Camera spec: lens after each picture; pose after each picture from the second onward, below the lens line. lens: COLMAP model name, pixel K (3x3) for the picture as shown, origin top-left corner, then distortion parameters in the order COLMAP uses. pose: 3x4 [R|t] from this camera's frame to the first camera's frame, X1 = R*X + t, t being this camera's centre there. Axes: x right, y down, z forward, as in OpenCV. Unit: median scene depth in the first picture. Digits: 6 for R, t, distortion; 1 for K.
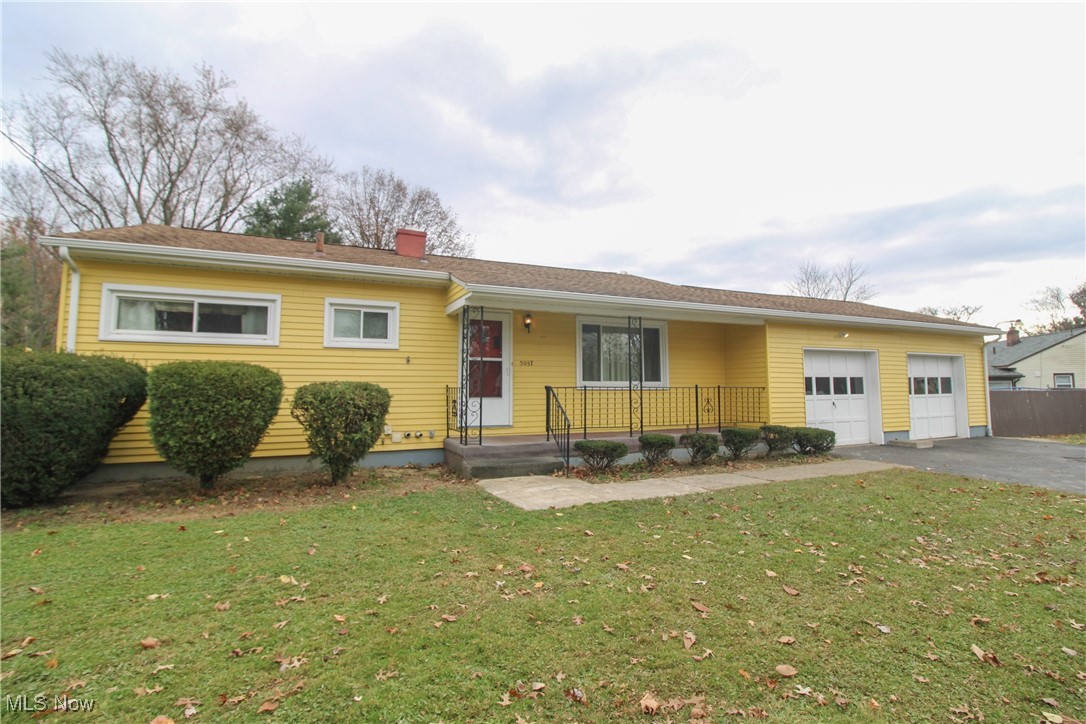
lens RADIAL K [[518.1, 0, 543.0], [0, 518.1, 362.0], [0, 0, 1]] dist [-0.000581, -0.009176]
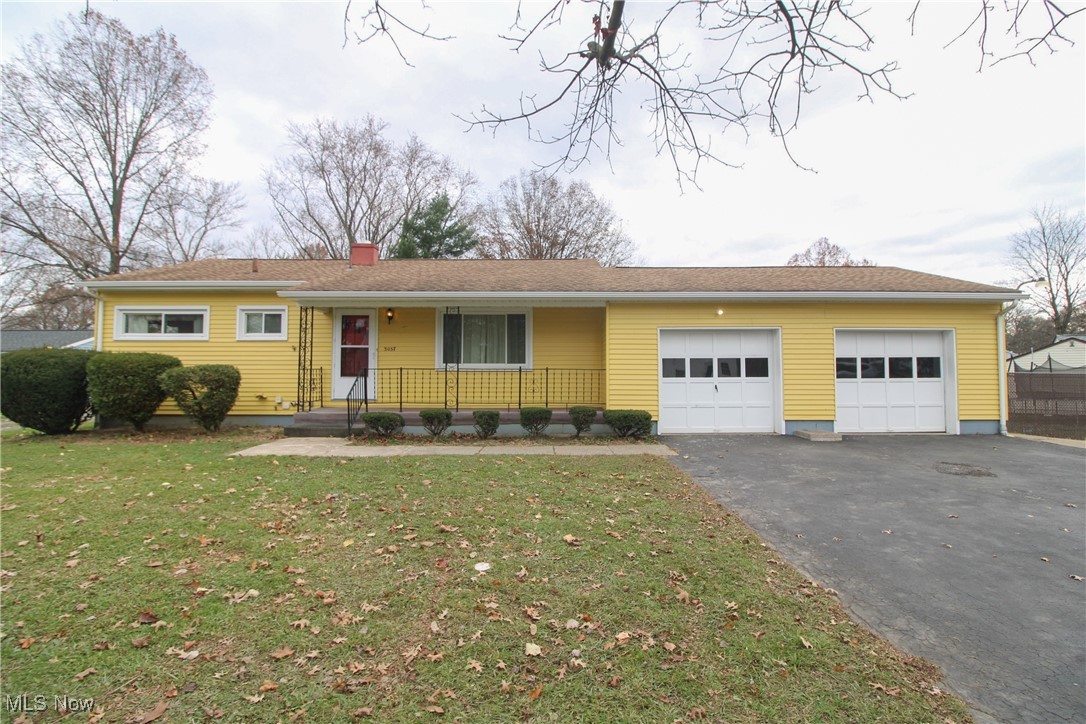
lens RADIAL K [[511.0, 0, 543.0], [0, 511.0, 362.0], [0, 0, 1]] dist [-0.000417, -0.010947]
pose [[0.908456, -0.004069, -0.417960, 0.755748], [0.018919, 0.999328, 0.031393, 0.001942], [0.417551, -0.036426, 0.907923, 0.057448]]
